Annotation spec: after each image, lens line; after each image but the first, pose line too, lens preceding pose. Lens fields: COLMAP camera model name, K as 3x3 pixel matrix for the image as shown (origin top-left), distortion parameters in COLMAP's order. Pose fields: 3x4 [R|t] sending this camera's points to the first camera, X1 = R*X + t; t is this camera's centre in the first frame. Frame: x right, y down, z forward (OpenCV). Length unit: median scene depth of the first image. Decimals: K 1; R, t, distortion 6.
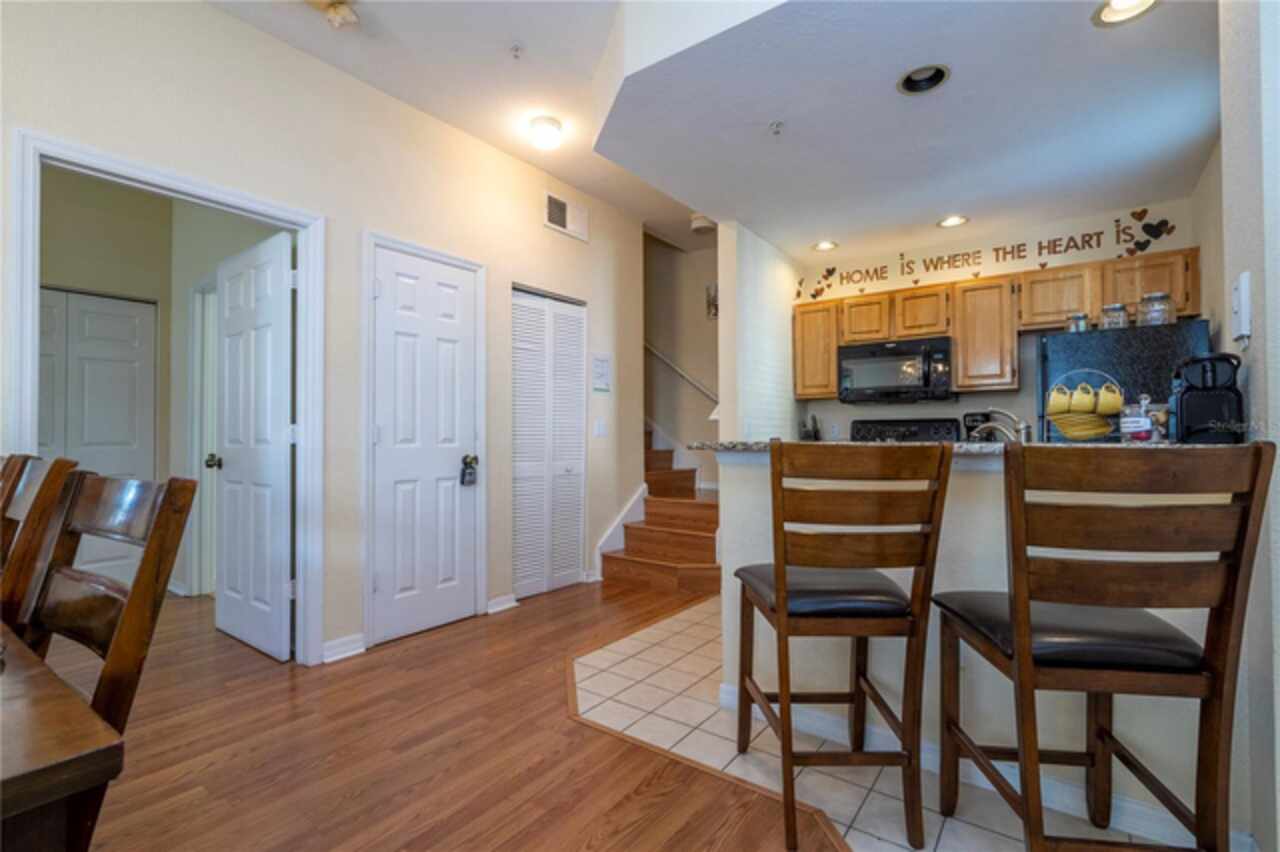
lens RADIAL K [[576.9, 0, 645.7], [0, 576.9, 426.6], [0, 0, 1]] dist [-0.002113, 0.000757]
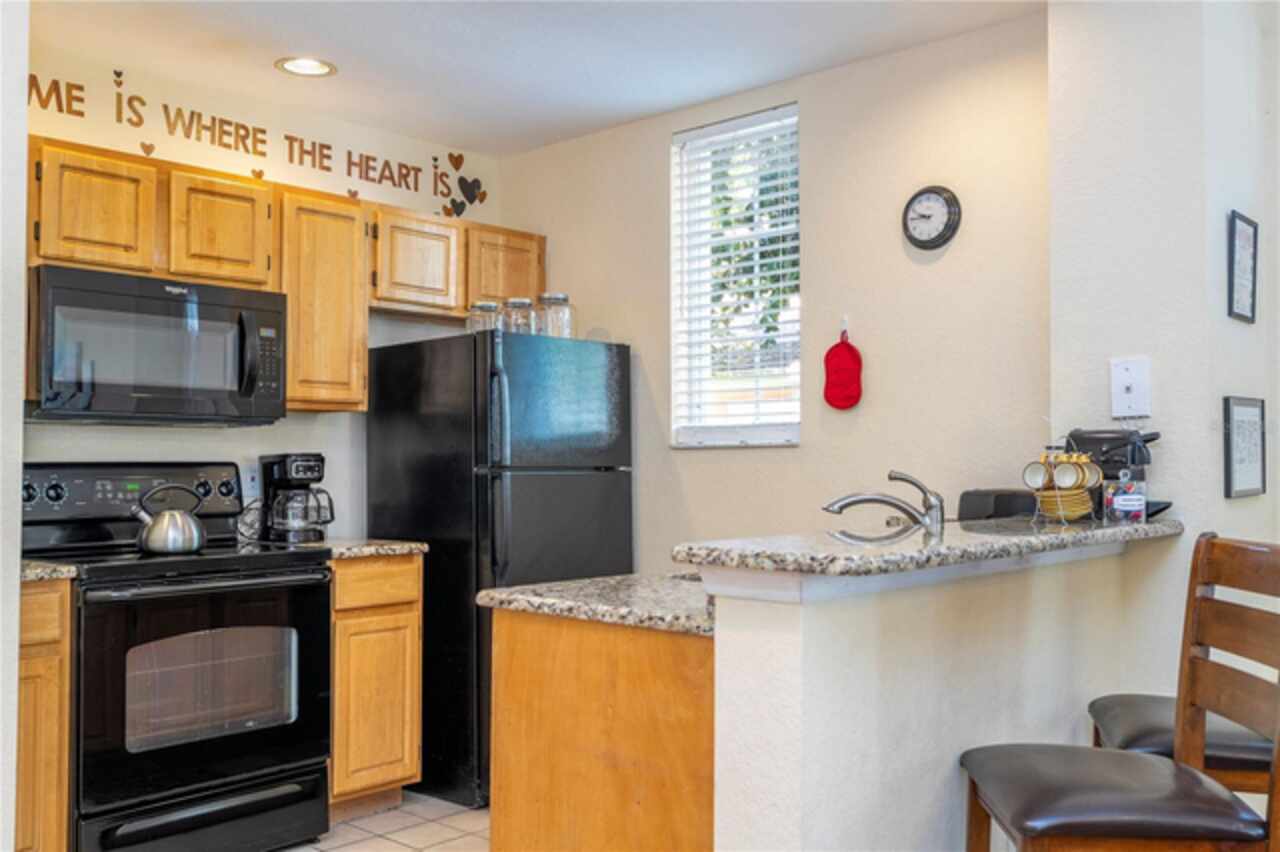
lens RADIAL K [[1149.6, 0, 646.0], [0, 1149.6, 429.8], [0, 0, 1]] dist [0.008589, 0.007866]
pose [[0.098817, 0.030233, 0.994646, -0.404179], [-0.016386, 0.999452, -0.028751, -0.020006], [-0.994971, -0.013457, 0.099258, 0.596880]]
